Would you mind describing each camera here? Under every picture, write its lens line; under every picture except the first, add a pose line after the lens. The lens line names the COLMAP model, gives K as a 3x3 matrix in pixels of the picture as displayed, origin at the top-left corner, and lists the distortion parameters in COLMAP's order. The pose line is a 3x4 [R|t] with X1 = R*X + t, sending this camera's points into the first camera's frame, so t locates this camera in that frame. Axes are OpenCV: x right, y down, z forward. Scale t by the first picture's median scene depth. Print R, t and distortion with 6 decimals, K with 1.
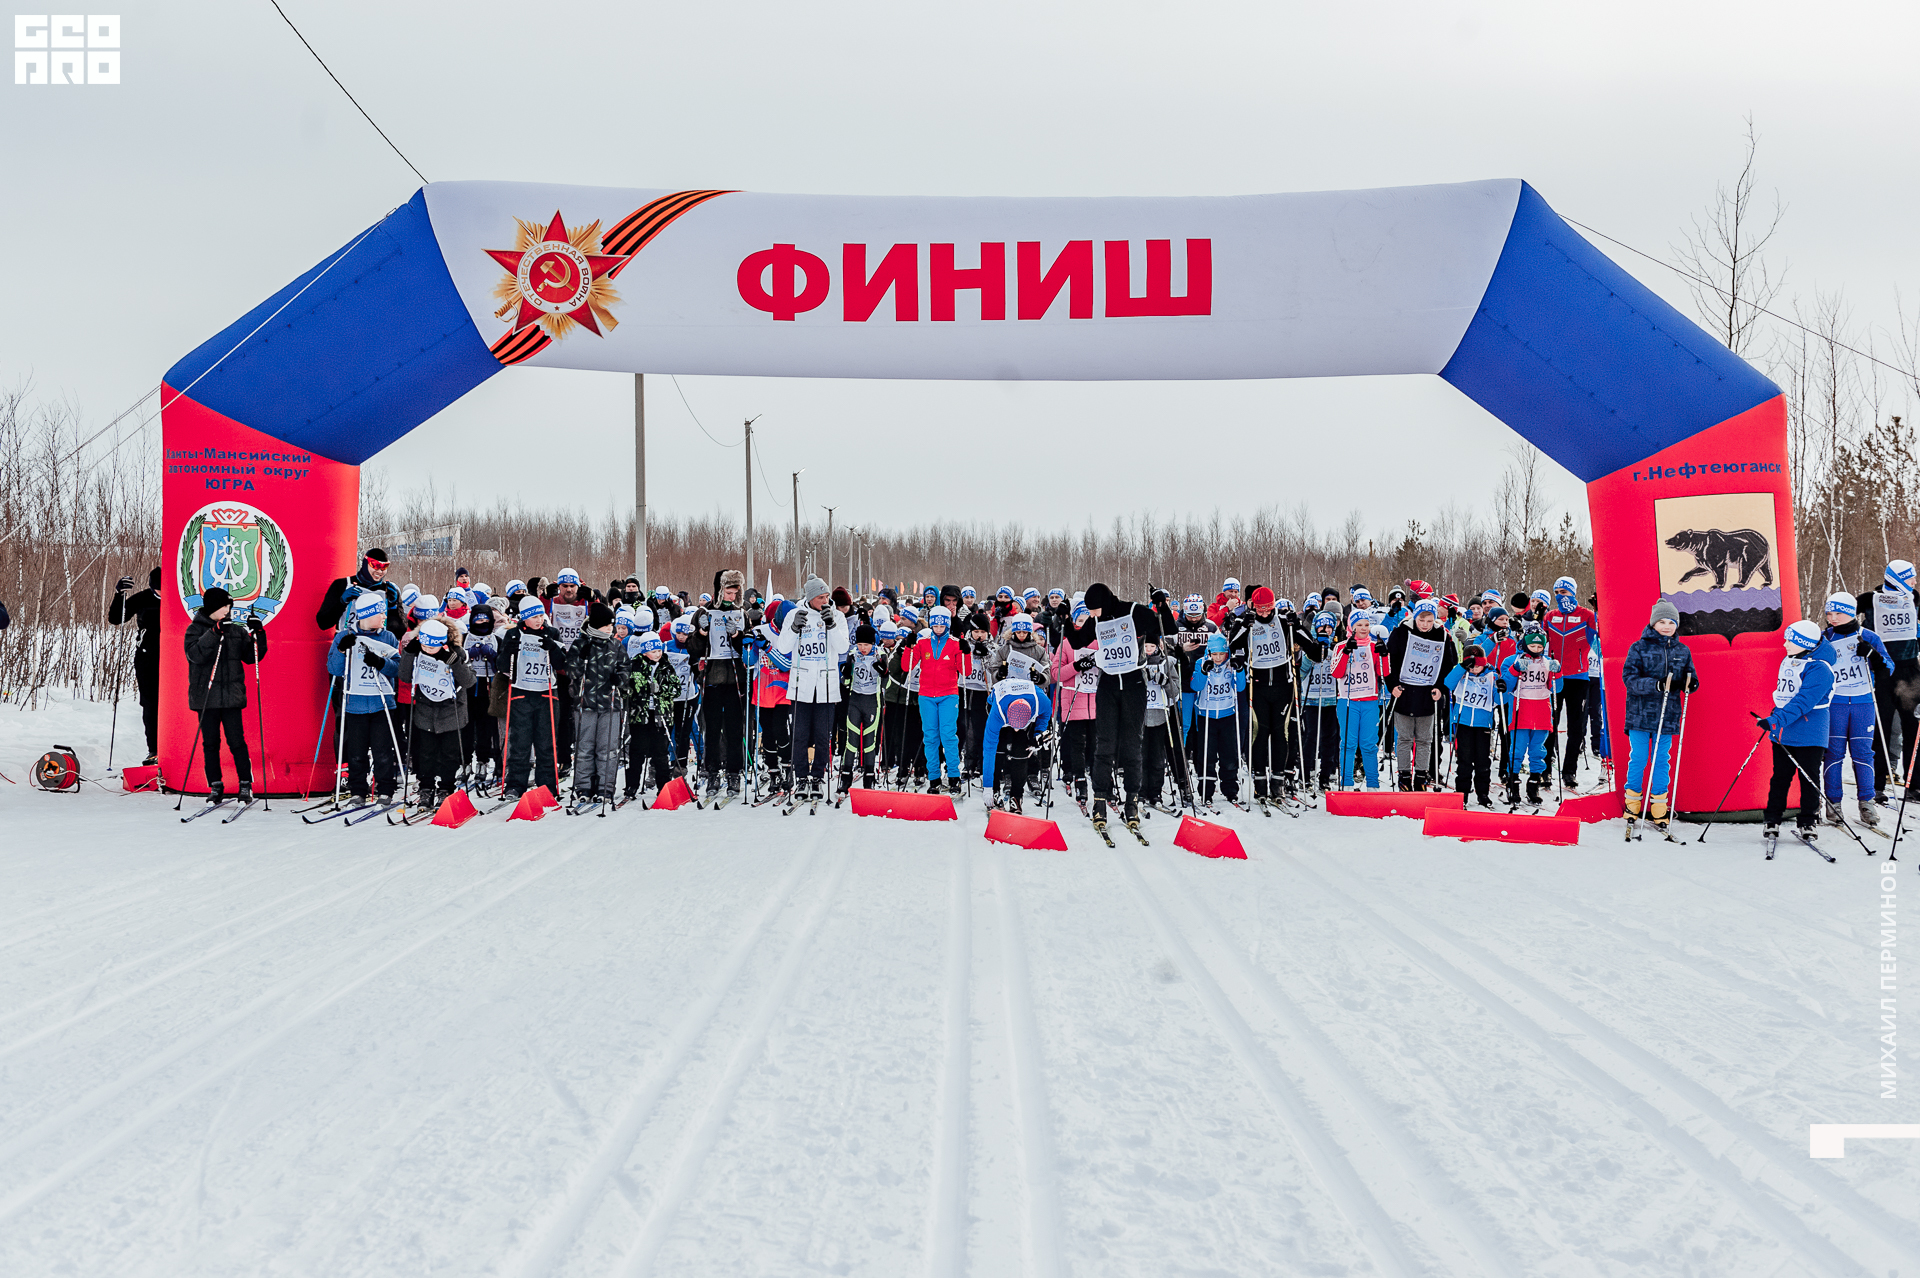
lens RADIAL K [[2092.8, 0, 958.8], [0, 2092.8, 642.9], [0, 0, 1]] dist [0.180140, -0.022391]
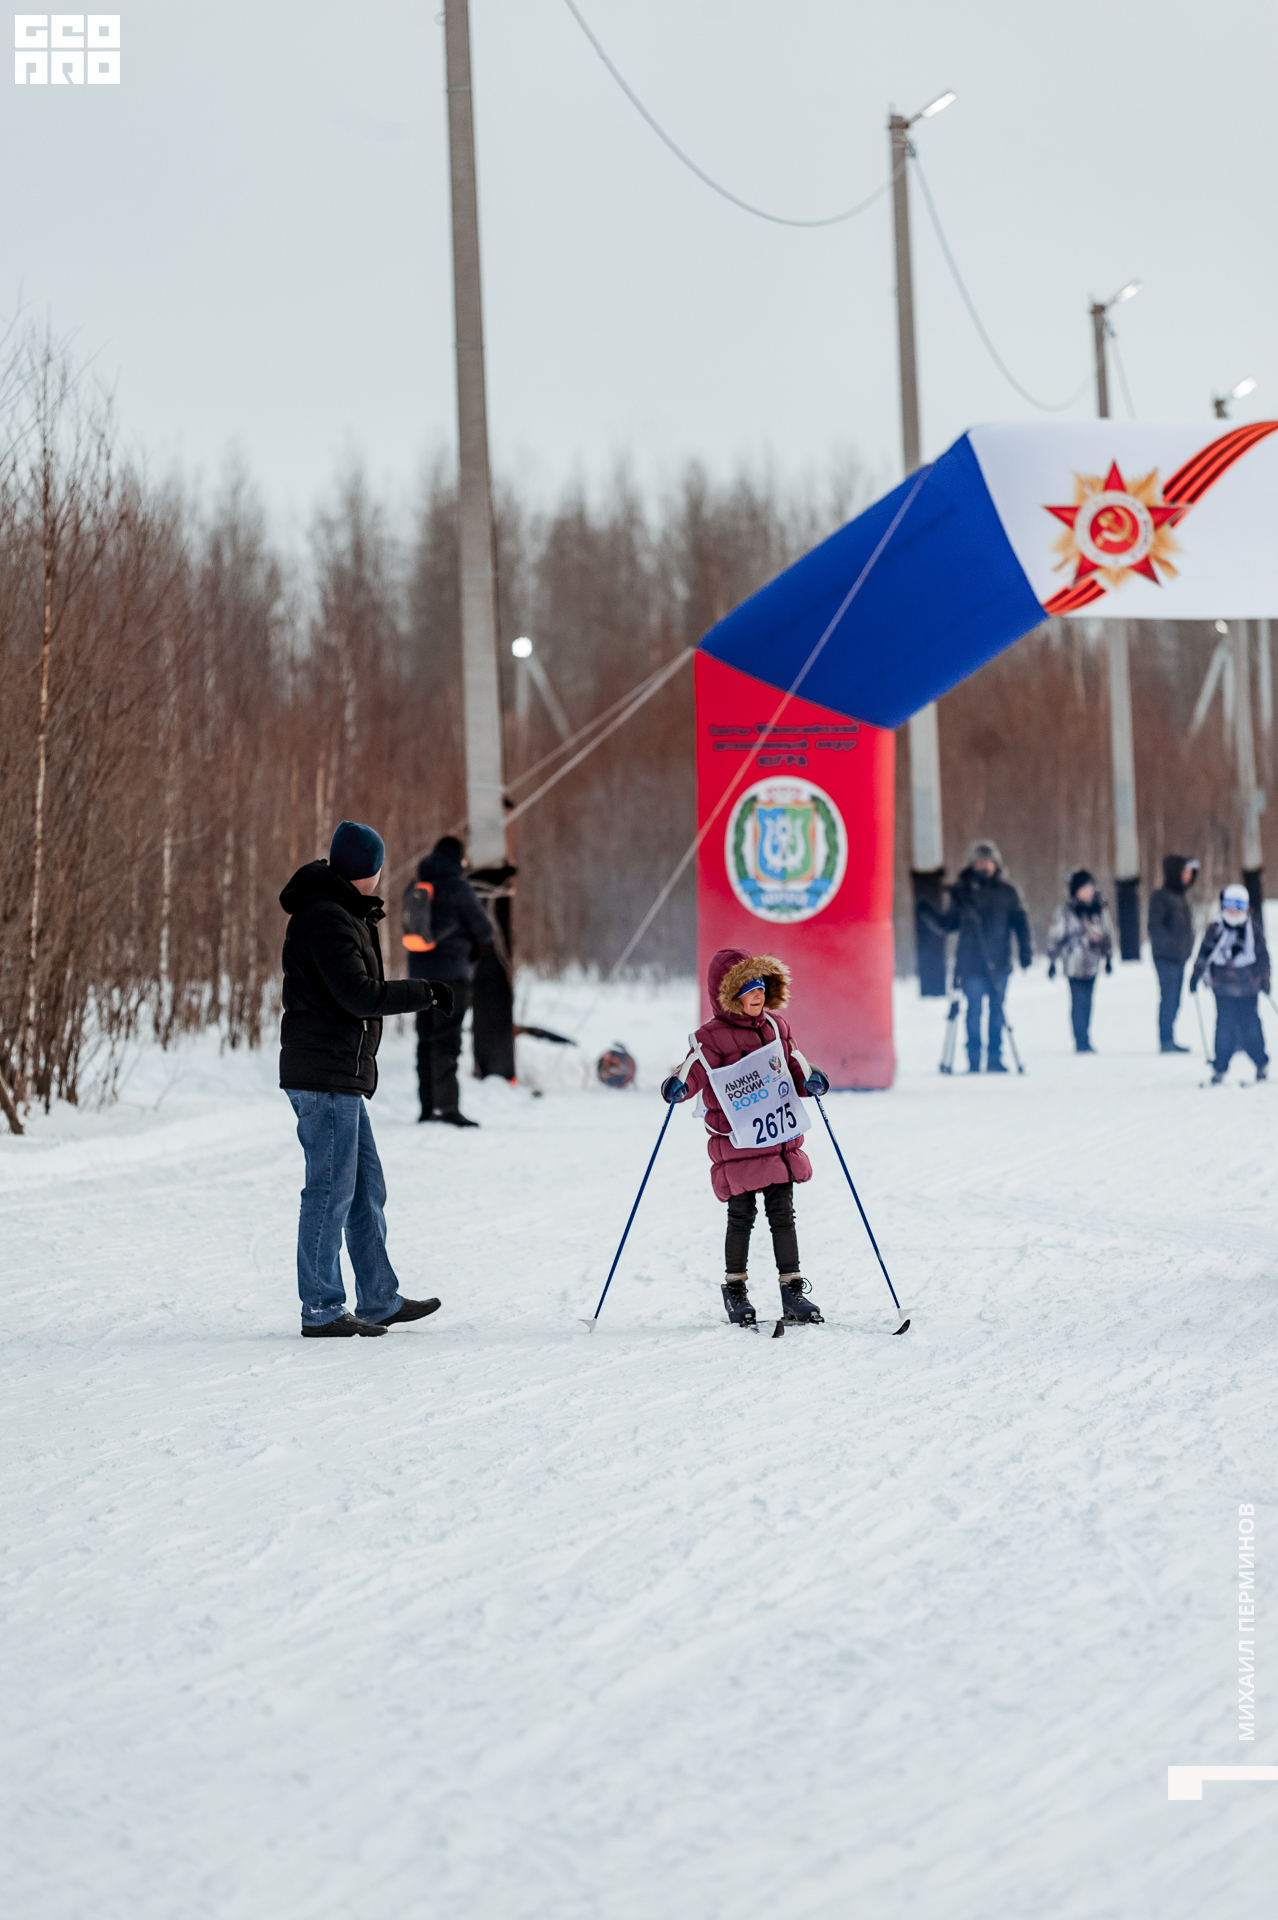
lens RADIAL K [[11290.9, 0, 639.0], [0, 11290.9, 960.0], [0, 0, 1]] dist [-1.483026, -12.511096]
pose [[0.992049, -0.034086, -0.121151, 0.200038], [0.033316, 0.999410, -0.008375, 0.054334], [0.121365, 0.004273, 0.992599, -4.004606]]
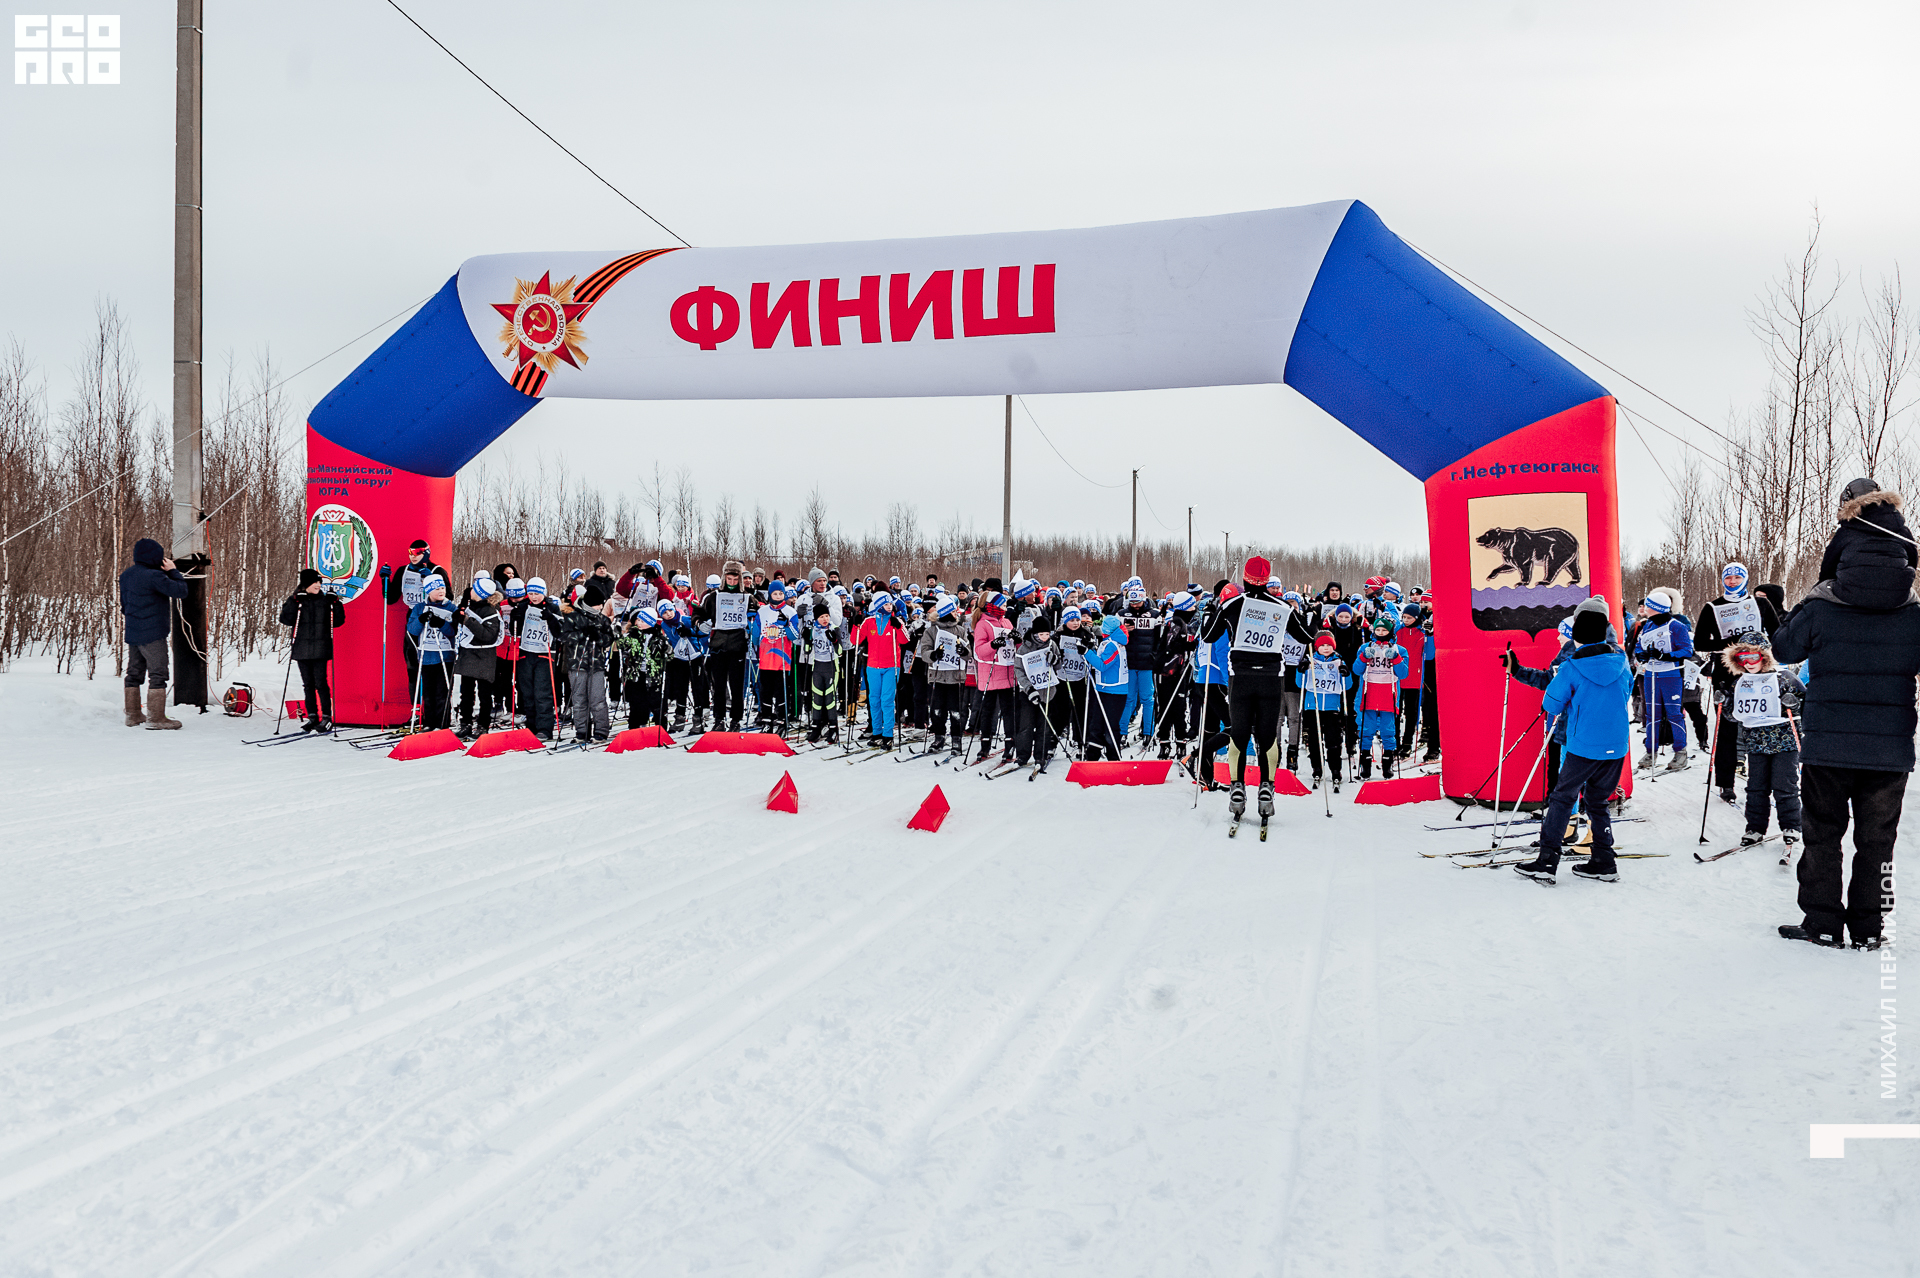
lens RADIAL K [[1367.1, 0, 954.7], [0, 1367.1, 645.4], [0, 0, 1]] dist [0.001481, -0.005040]
pose [[0.958554, 0.026827, -0.283644, 0.278246], [-0.022138, 0.999560, 0.019726, -0.003628], [0.284048, -0.012629, 0.958727, 0.292757]]
